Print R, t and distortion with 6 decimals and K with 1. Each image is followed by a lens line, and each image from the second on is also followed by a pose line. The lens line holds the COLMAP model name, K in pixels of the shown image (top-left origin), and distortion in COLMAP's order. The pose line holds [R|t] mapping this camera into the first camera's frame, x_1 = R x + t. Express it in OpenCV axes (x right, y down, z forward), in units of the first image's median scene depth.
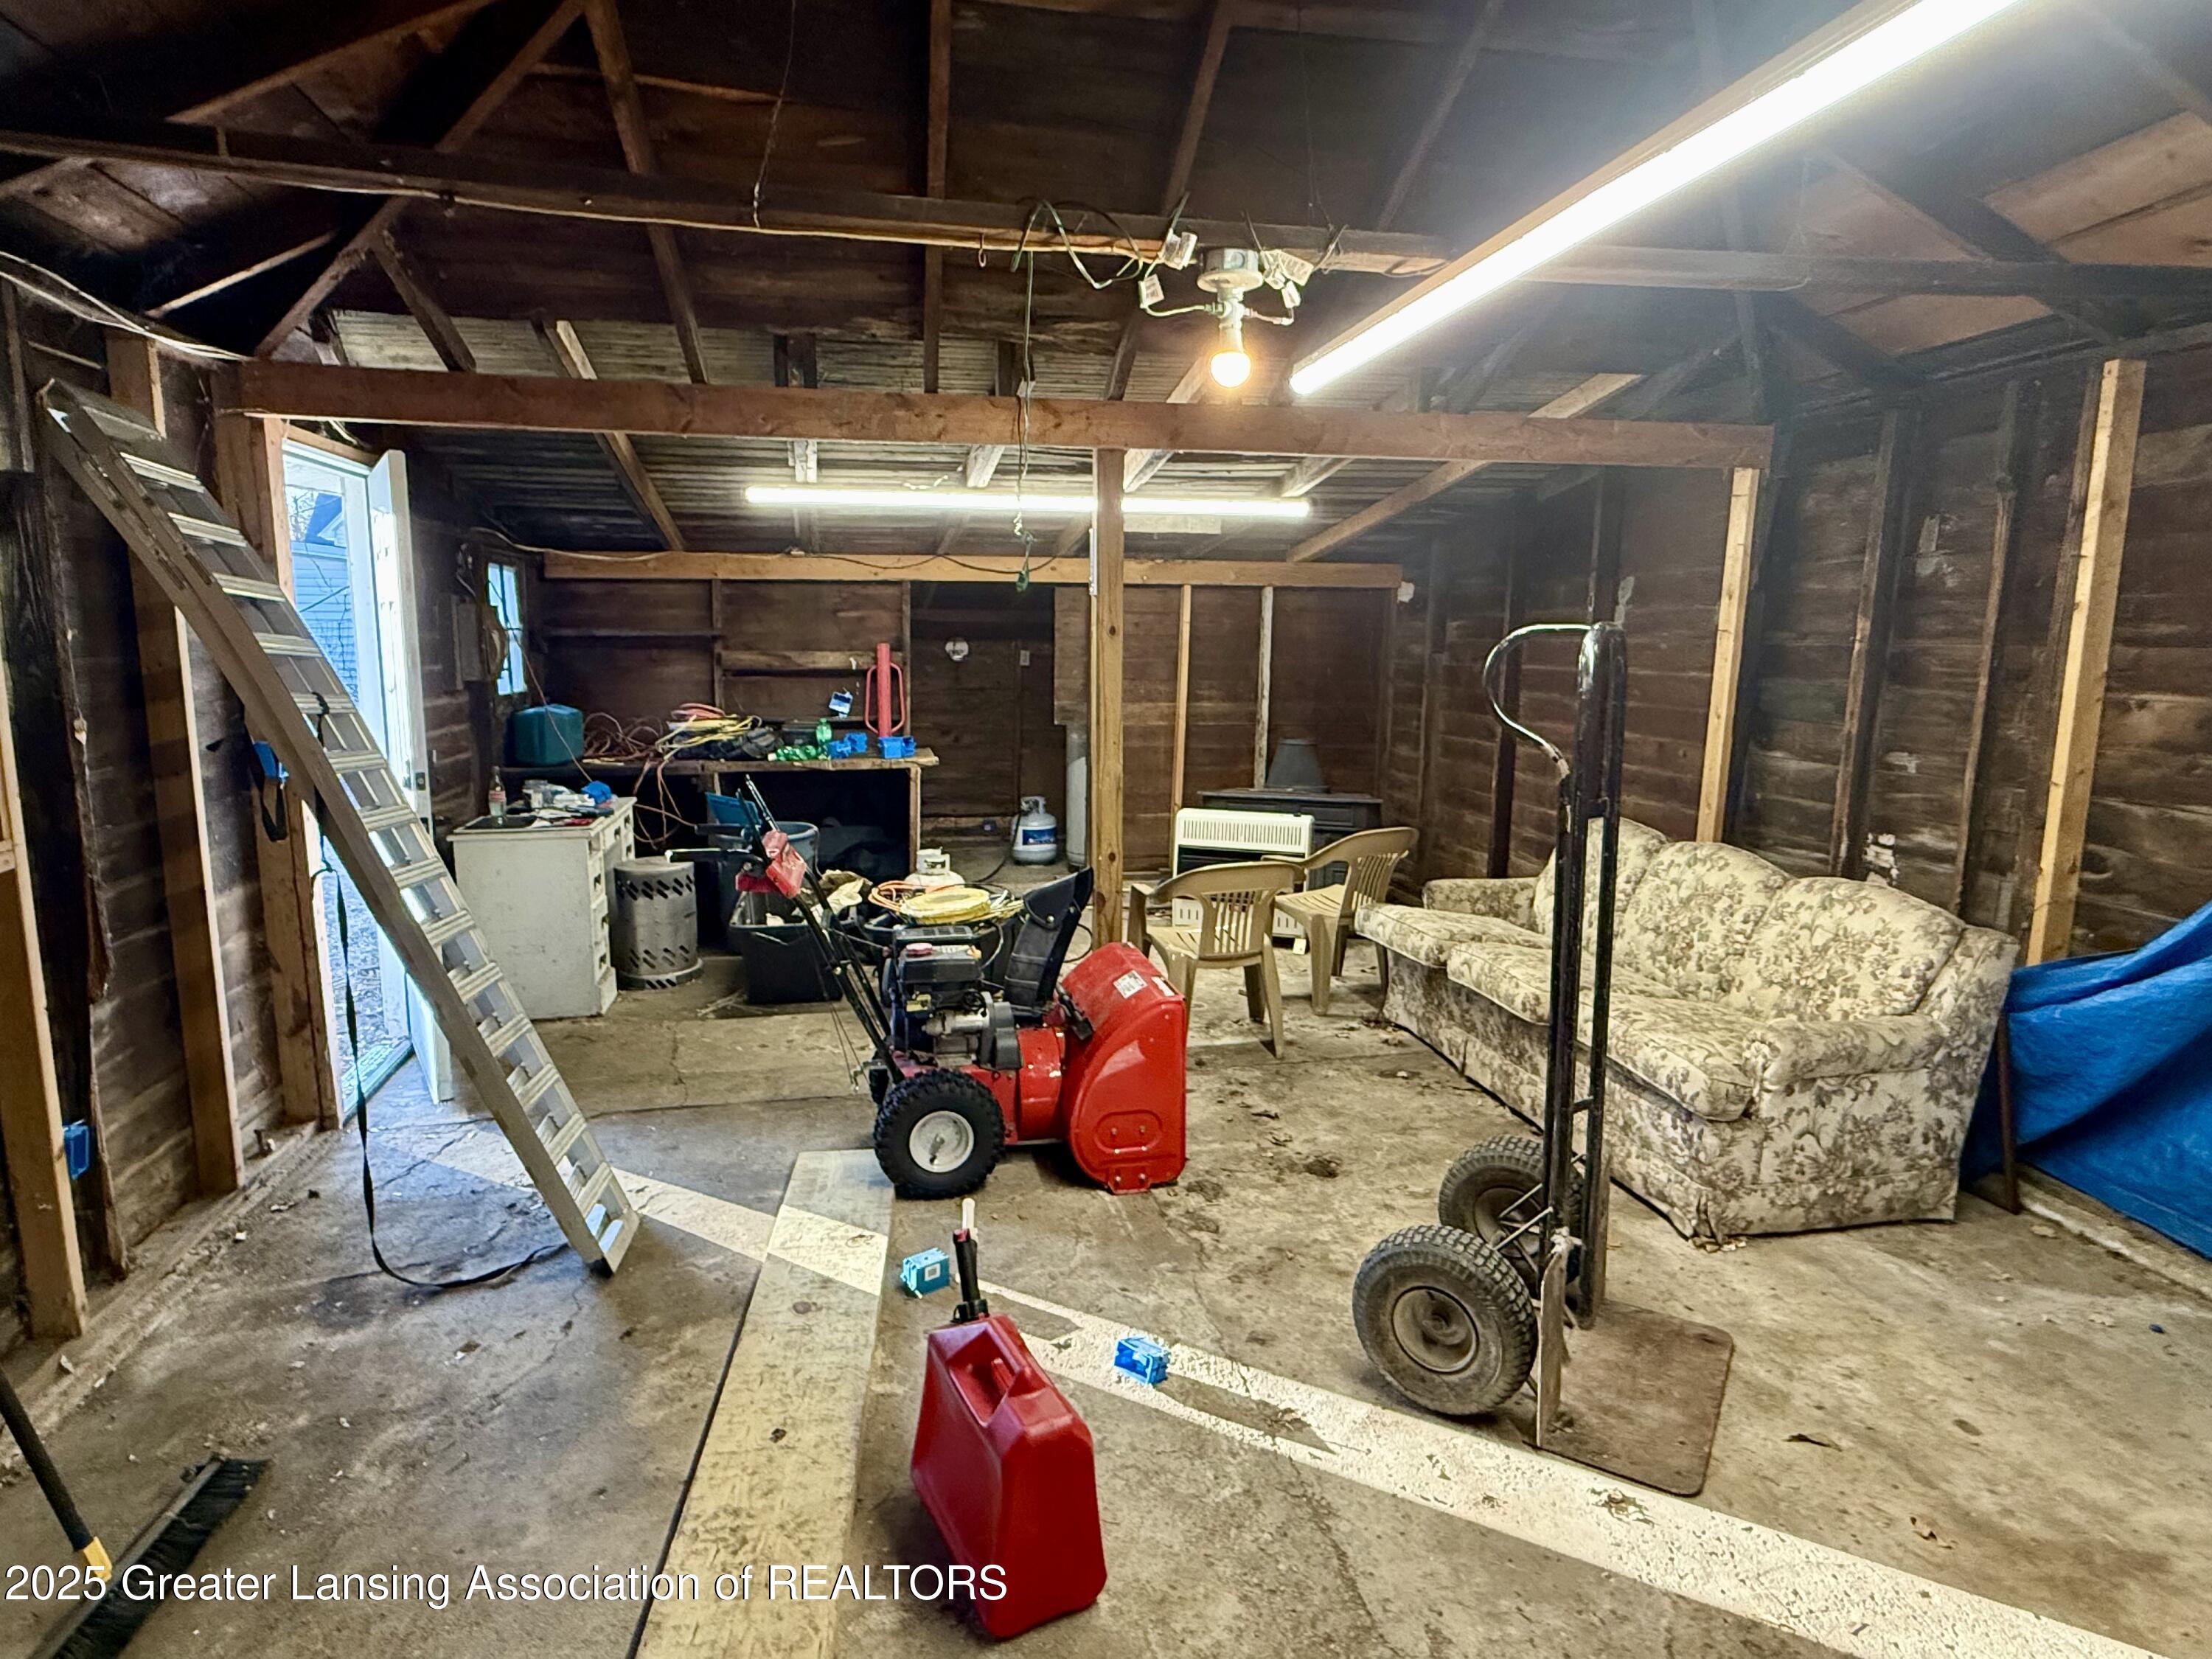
lens RADIAL K [[1205.5, 0, 1098.0], [0, 1205.5, 829.5], [0, 0, 1]] dist [0.001173, 0.001407]
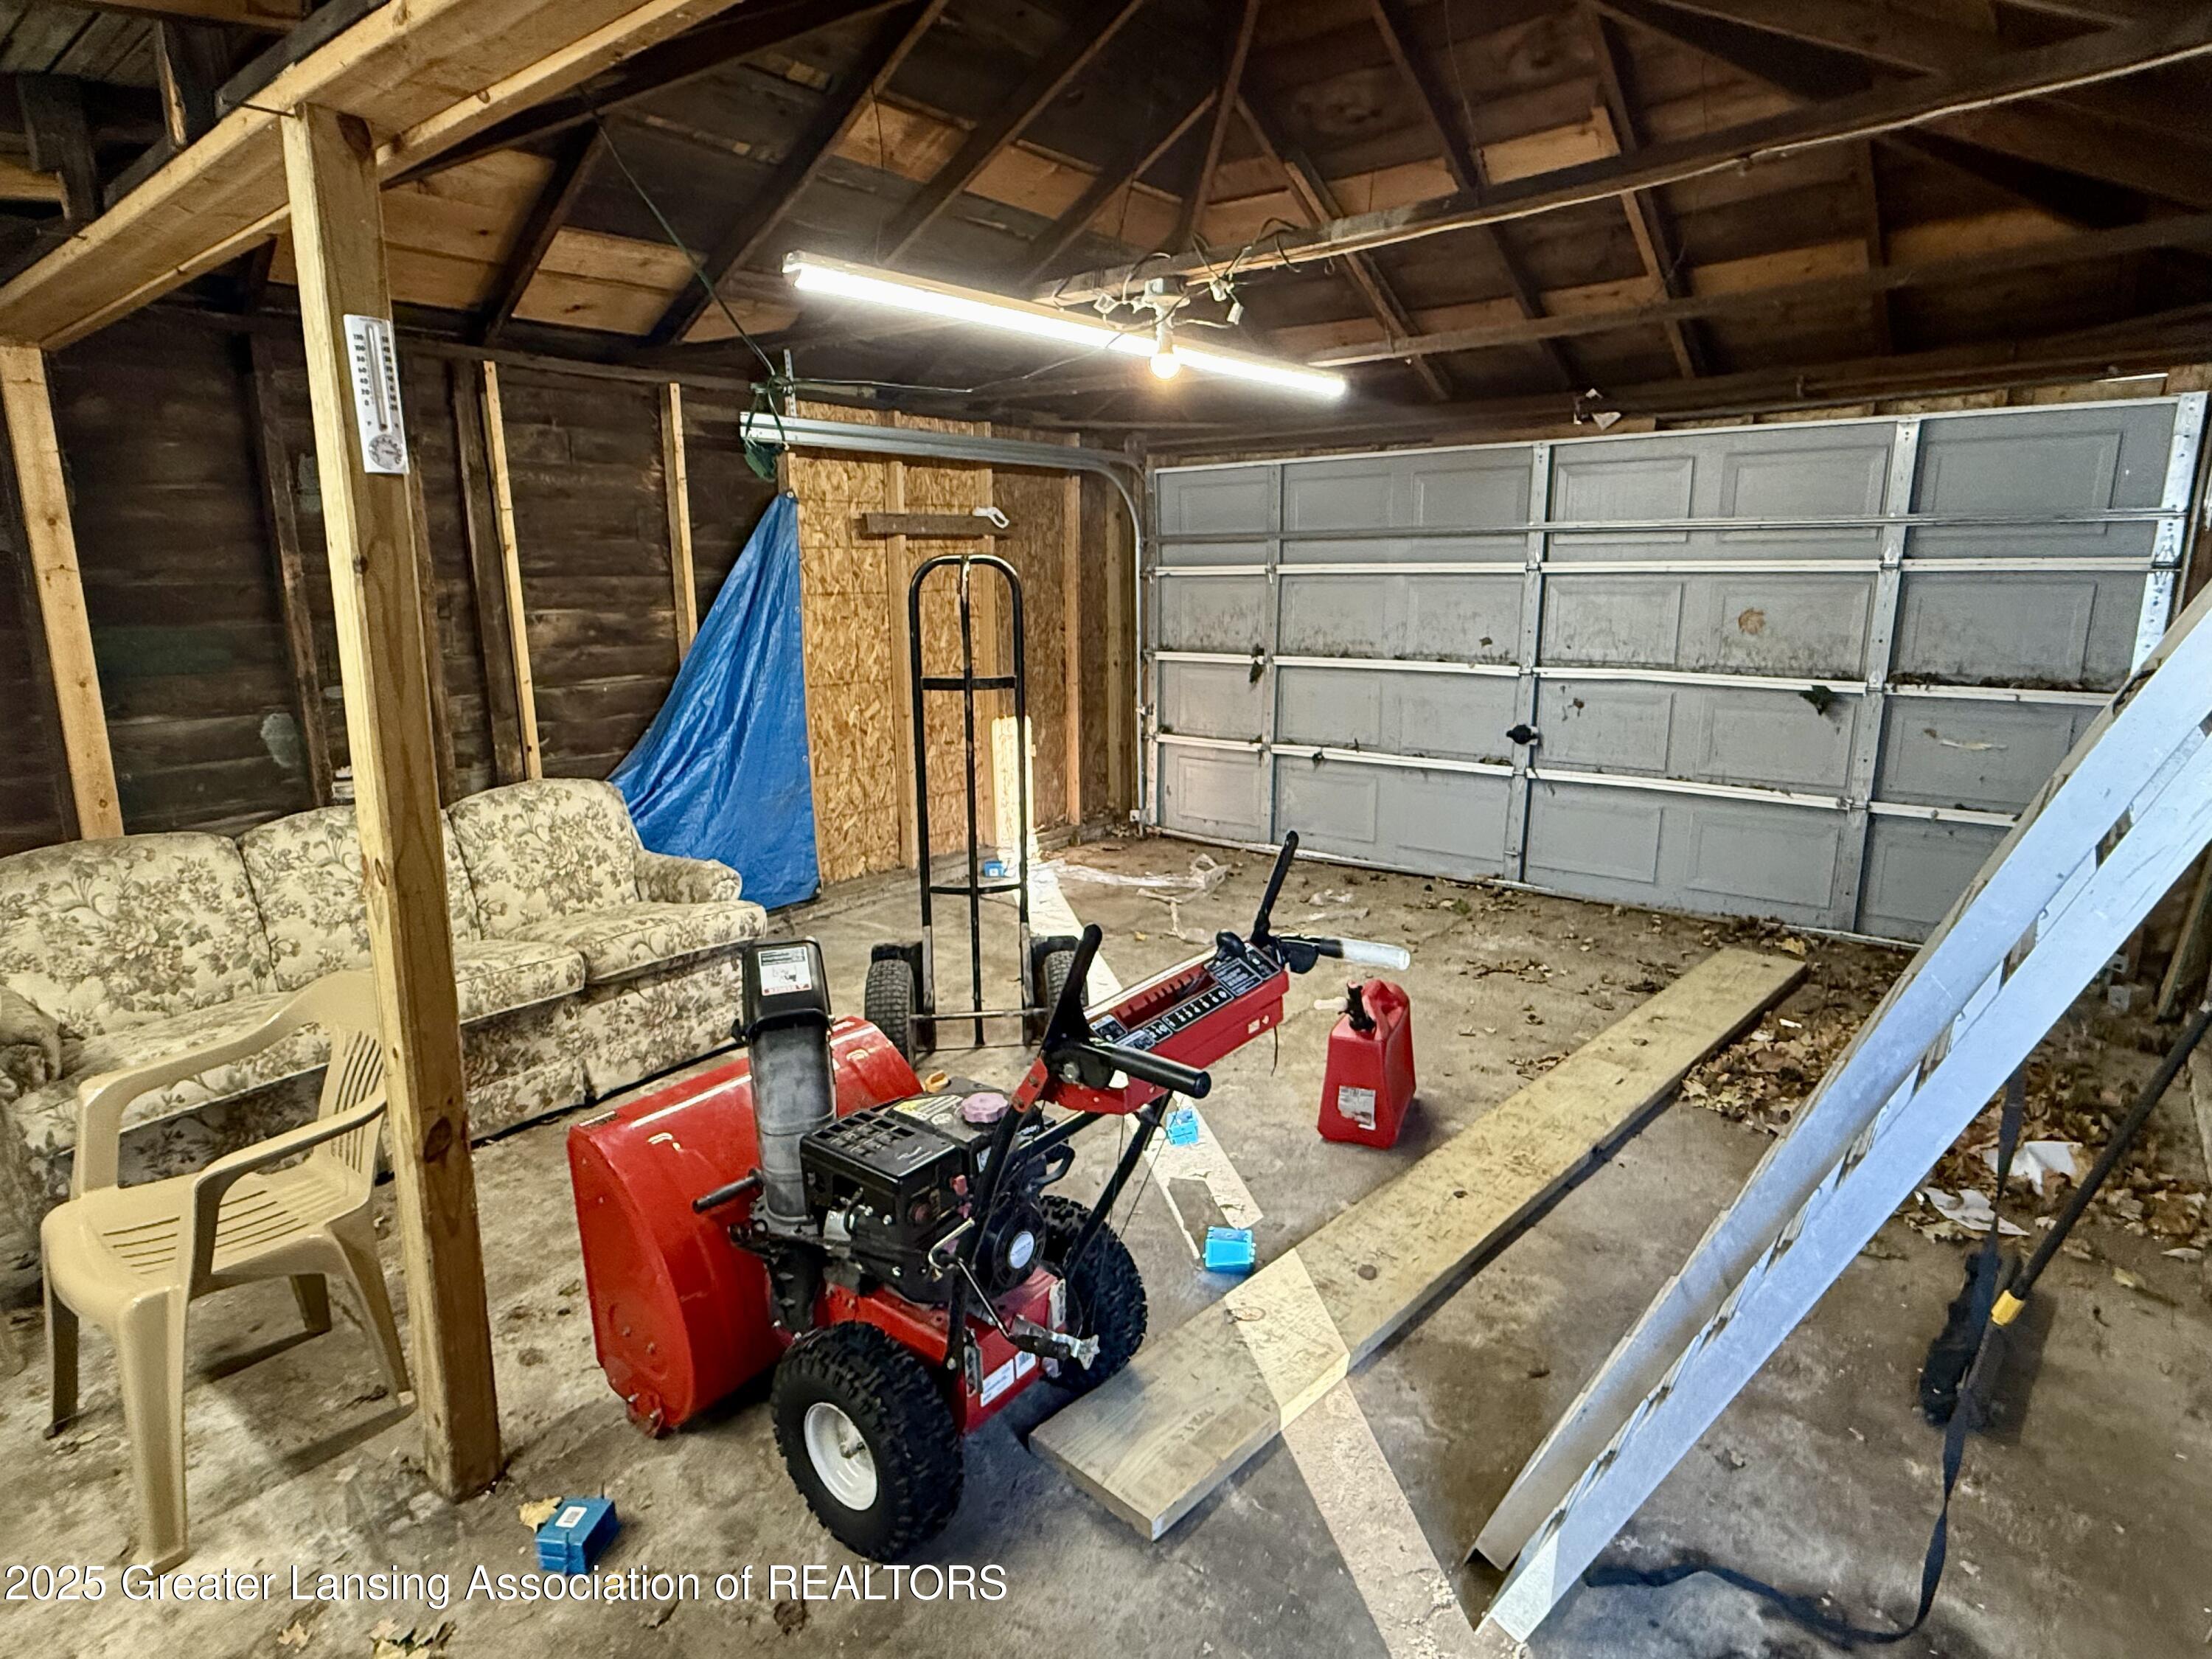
lens RADIAL K [[1205.5, 0, 1096.7], [0, 1205.5, 827.5], [0, 0, 1]] dist [0.001173, 0.001407]
pose [[-0.651066, -0.153572, 0.743323, -0.634977], [0.130700, 0.942006, 0.309098, -0.215132], [-0.747684, 0.298395, -0.593236, 1.356169]]
